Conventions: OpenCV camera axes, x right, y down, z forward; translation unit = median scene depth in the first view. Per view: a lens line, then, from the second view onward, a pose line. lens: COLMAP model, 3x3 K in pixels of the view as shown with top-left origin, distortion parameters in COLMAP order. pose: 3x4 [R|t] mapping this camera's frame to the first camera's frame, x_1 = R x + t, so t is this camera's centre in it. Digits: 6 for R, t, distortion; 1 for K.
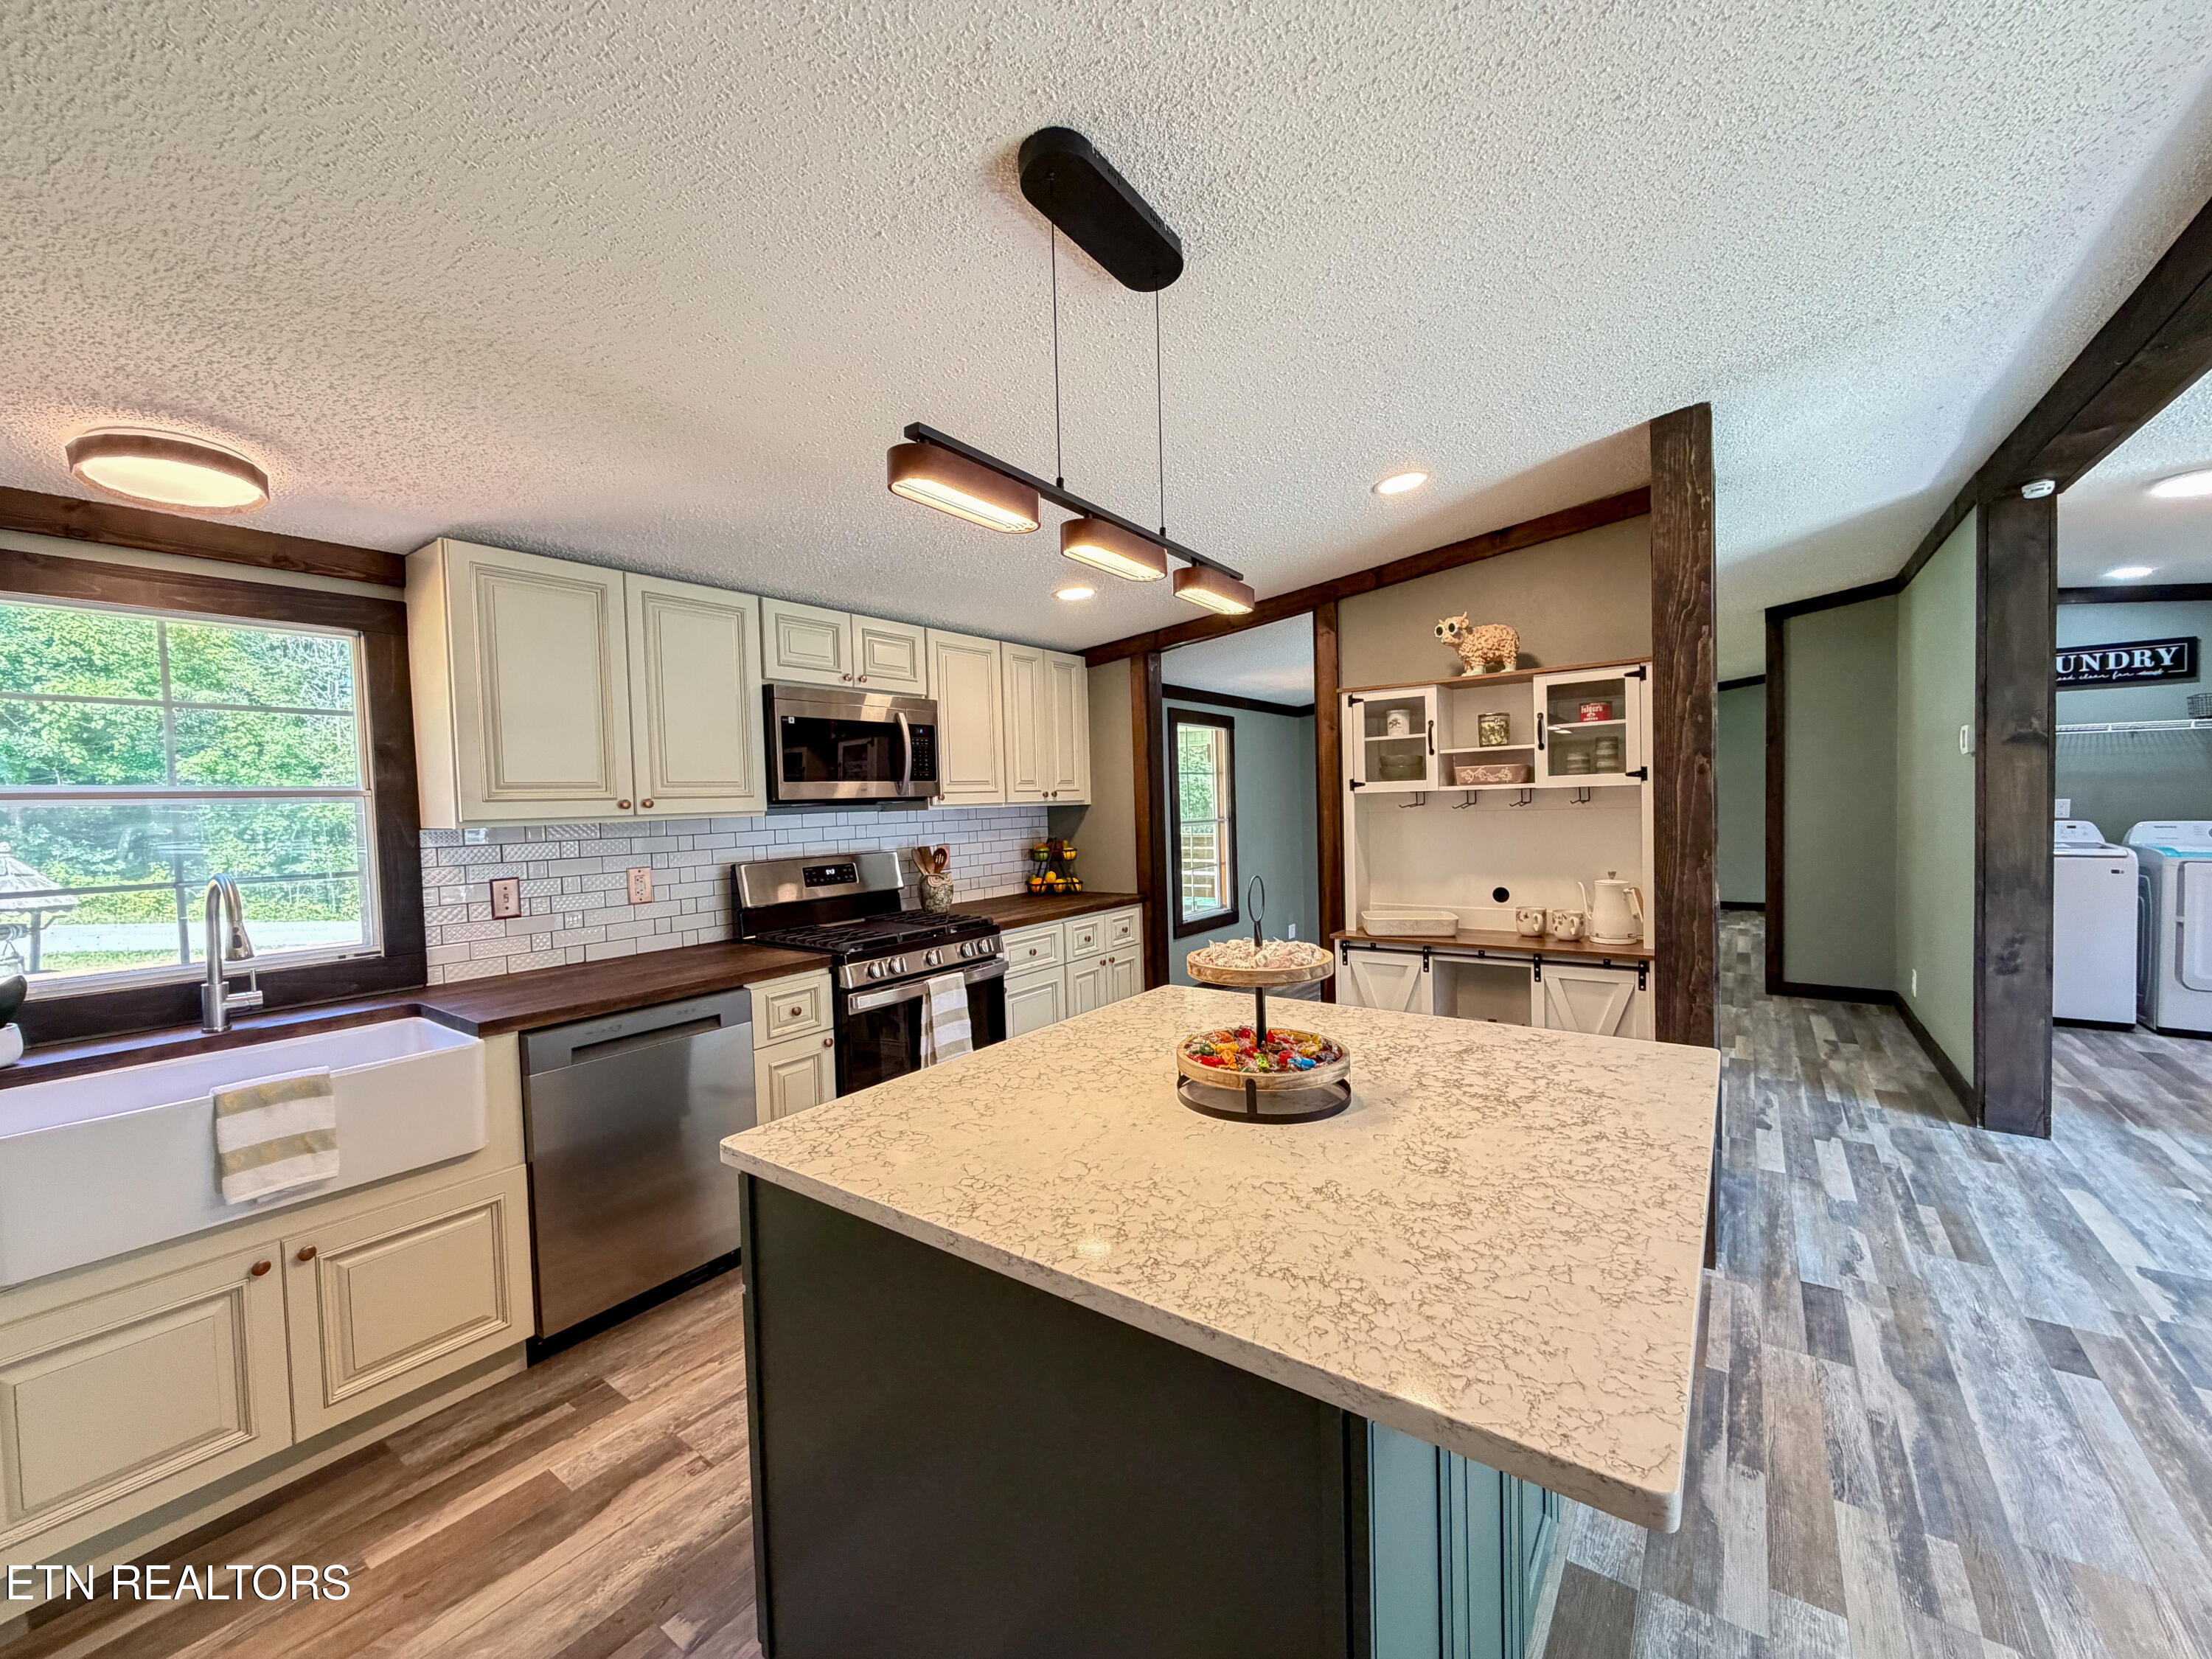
lens RADIAL K [[883.7, 0, 1106.0], [0, 883.7, 829.5], [0, 0, 1]] dist [0.000331, 0.000587]
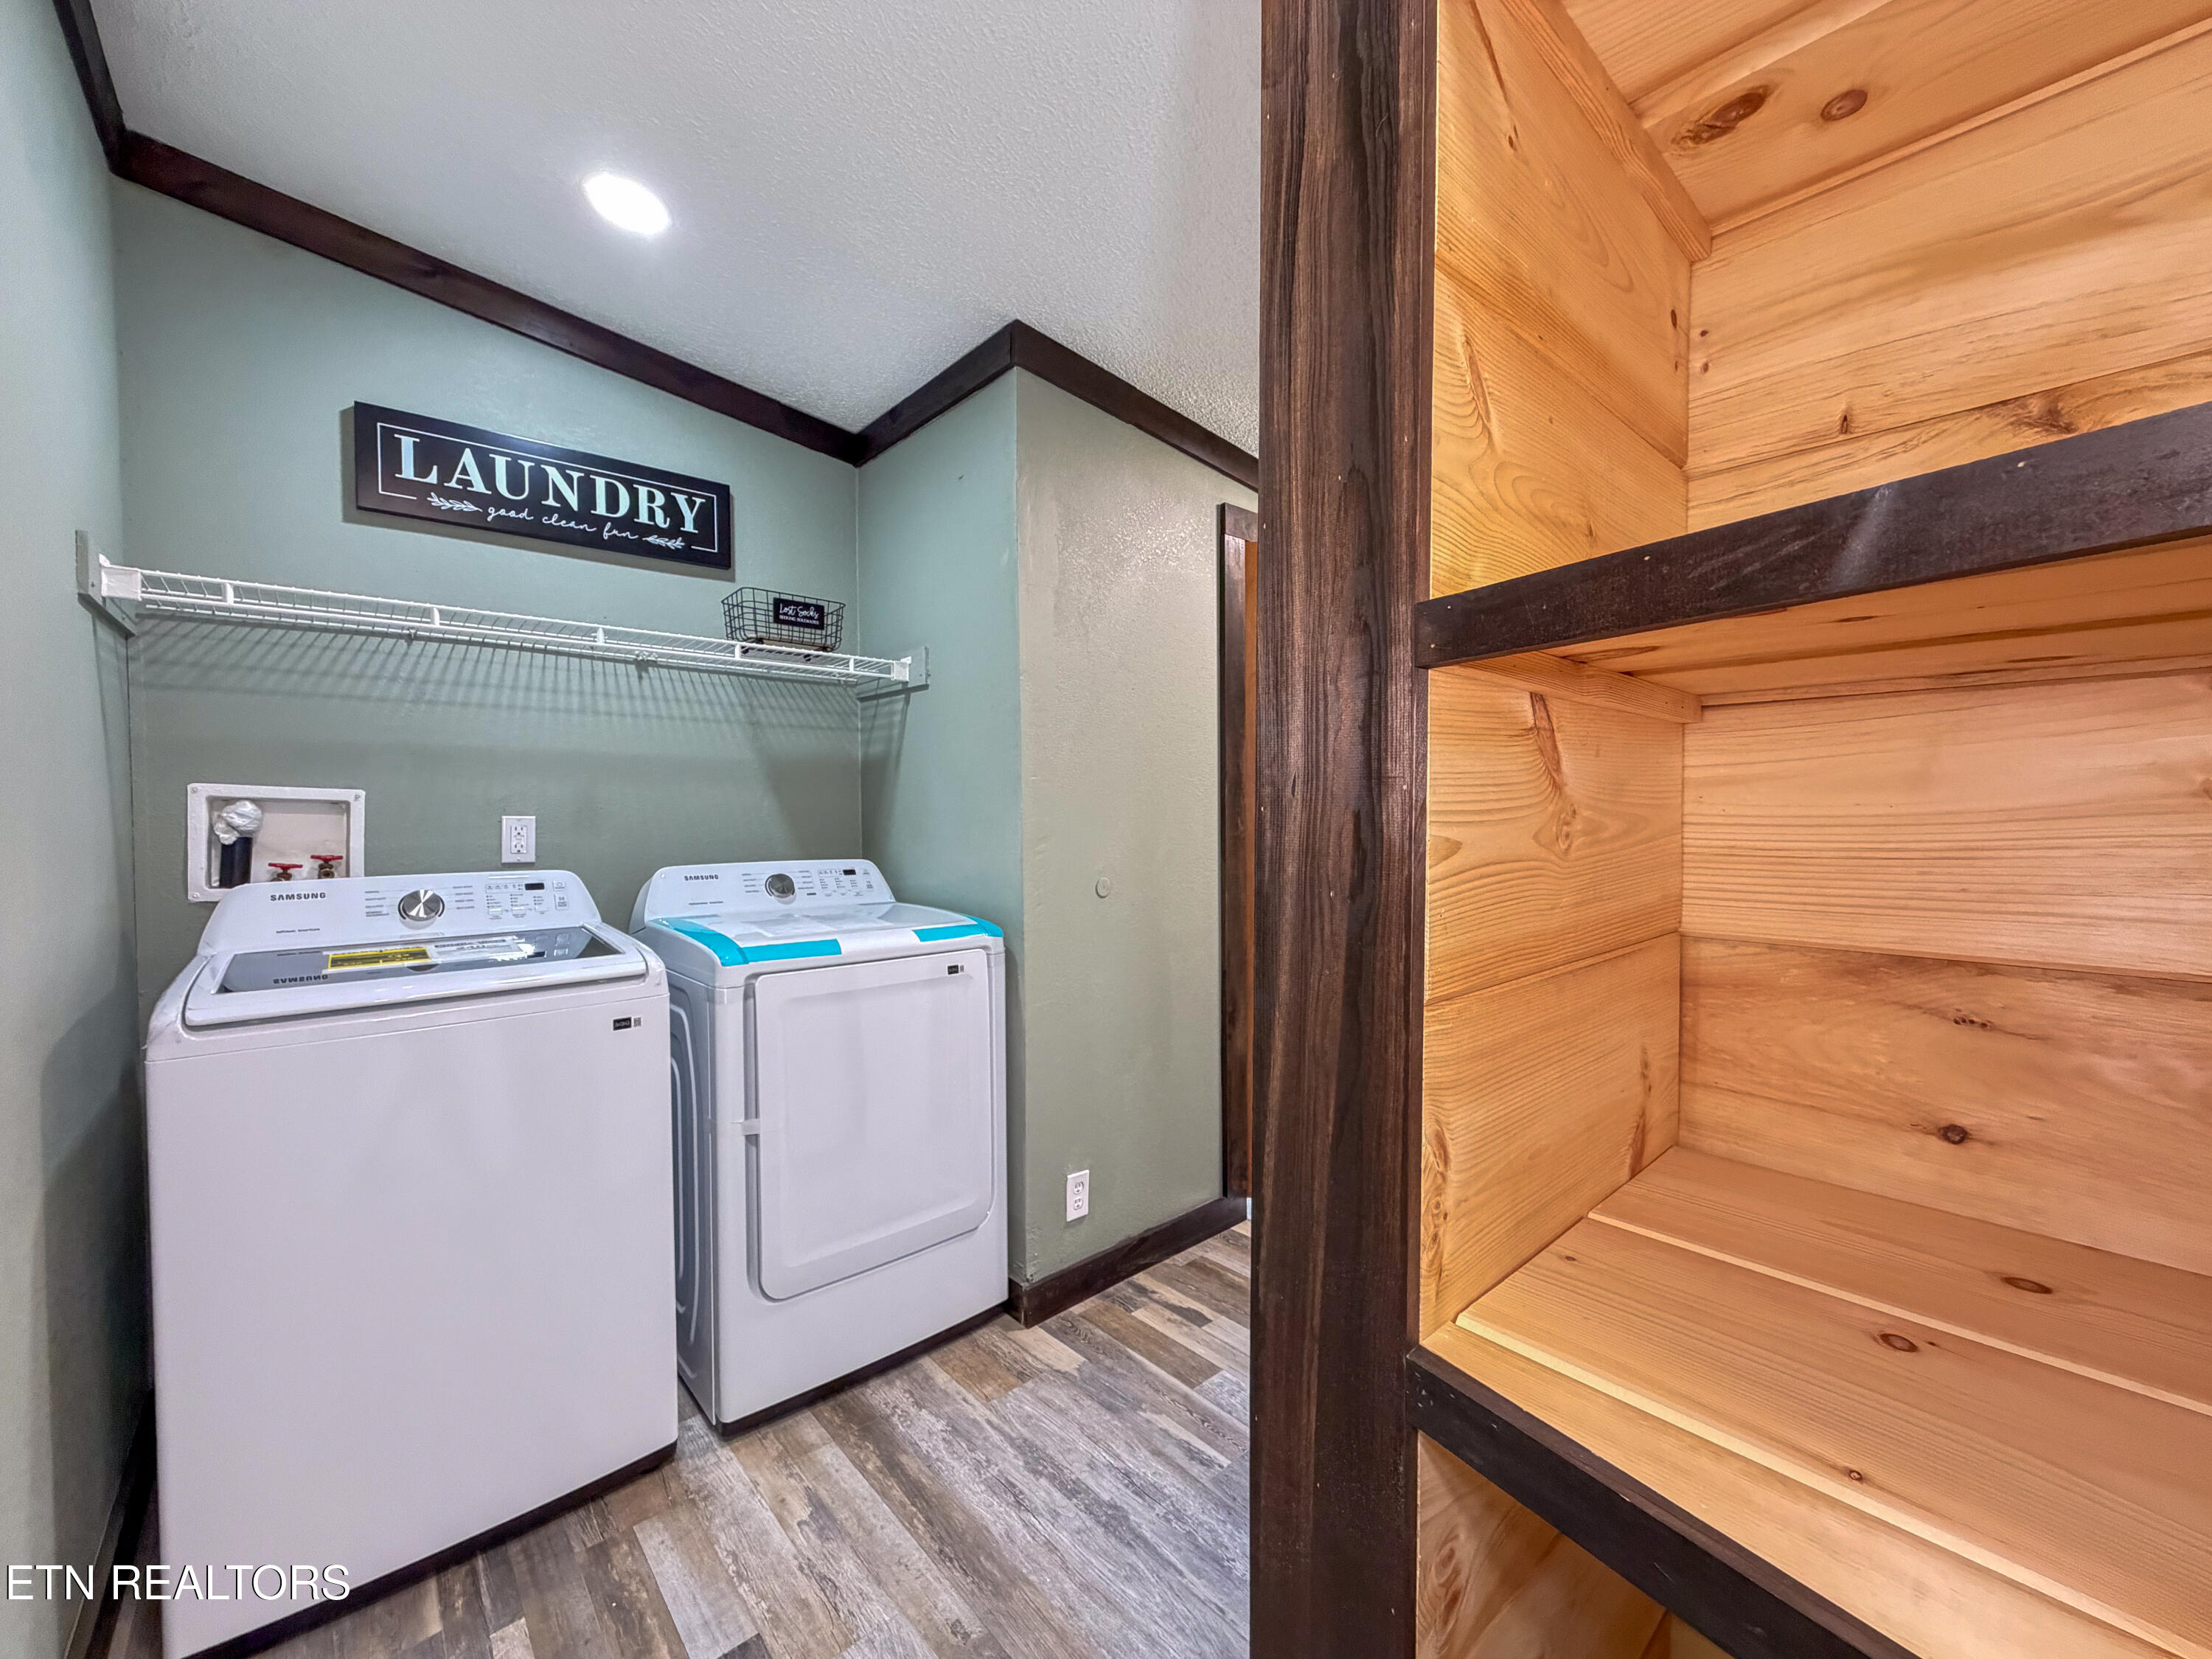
lens RADIAL K [[883.7, 0, 1106.0], [0, 883.7, 829.5], [0, 0, 1]] dist [0.000331, 0.000587]
pose [[0.217582, -0.005783, 0.976025, 0.784276], [0.031875, 0.999491, -0.001184, -0.018198], [-0.975521, 0.031369, 0.217656, 0.684580]]
